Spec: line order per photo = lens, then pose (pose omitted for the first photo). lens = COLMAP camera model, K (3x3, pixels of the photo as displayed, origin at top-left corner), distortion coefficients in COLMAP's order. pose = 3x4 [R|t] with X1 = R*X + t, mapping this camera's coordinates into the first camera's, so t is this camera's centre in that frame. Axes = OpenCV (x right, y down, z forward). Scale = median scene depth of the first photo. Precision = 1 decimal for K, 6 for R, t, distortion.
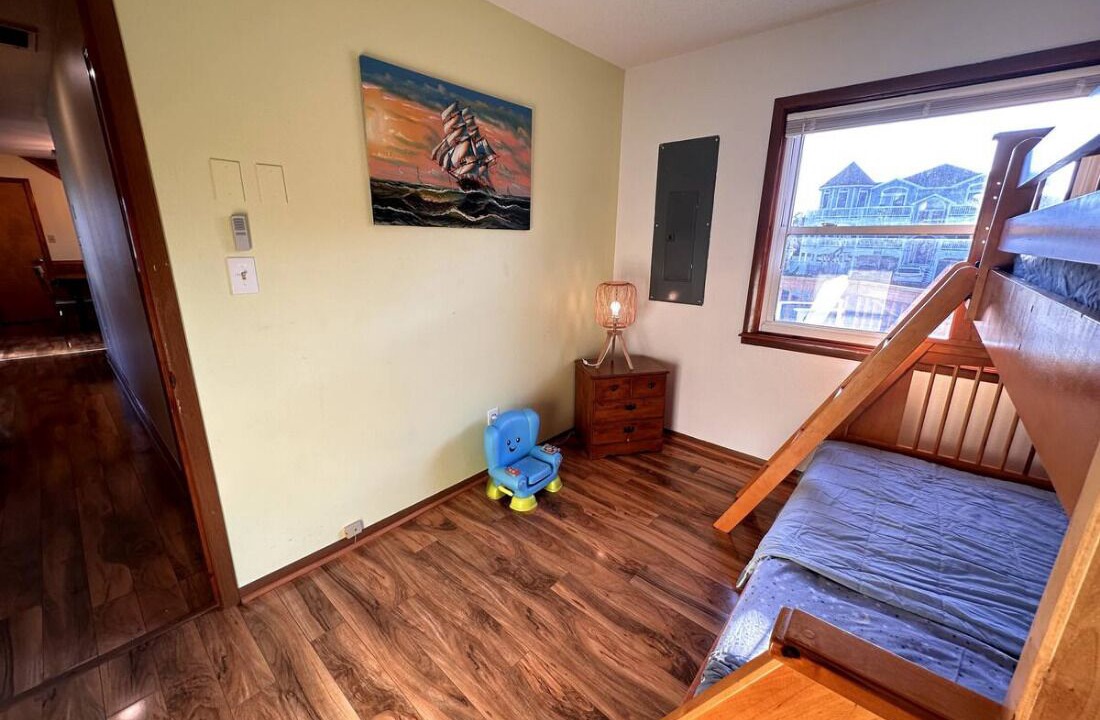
lens RADIAL K [[443.3, 0, 547.5], [0, 443.3, 359.3], [0, 0, 1]] dist [-0.008994, 0.000360]
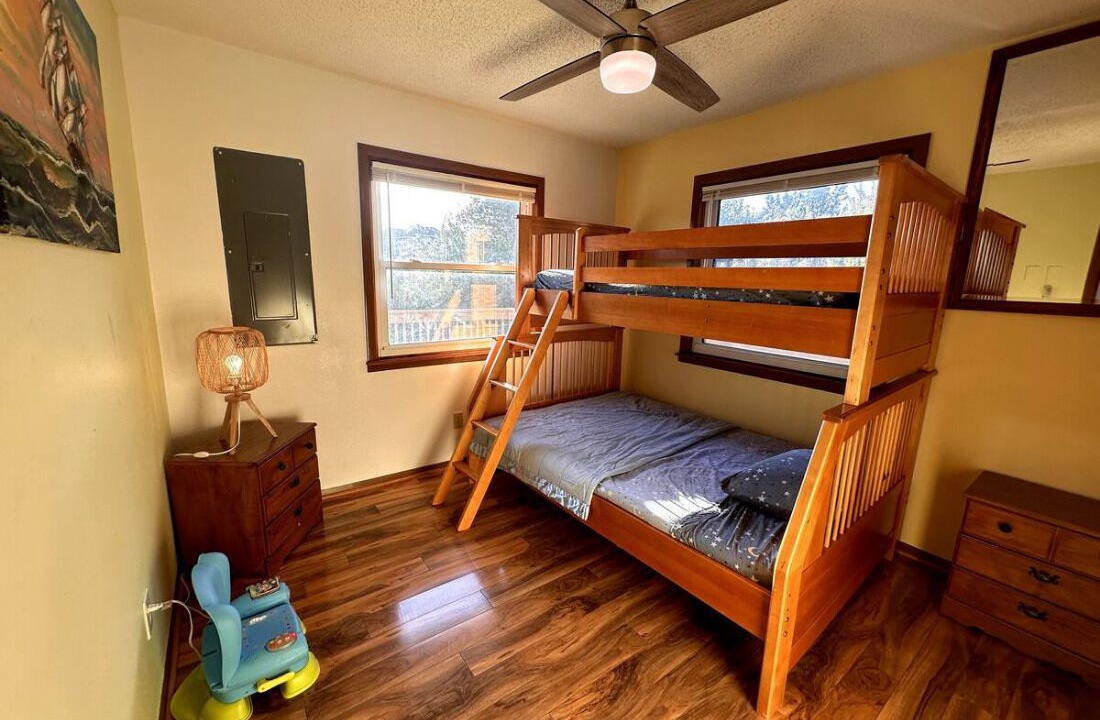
lens RADIAL K [[443.3, 0, 546.5], [0, 443.3, 361.4], [0, 0, 1]] dist [-0.008994, 0.000360]
pose [[0.188805, -0.188038, 0.963844, -0.596512], [0.236492, 0.961316, 0.141219, -0.139537], [-0.953113, 0.201278, 0.225970, 0.483278]]
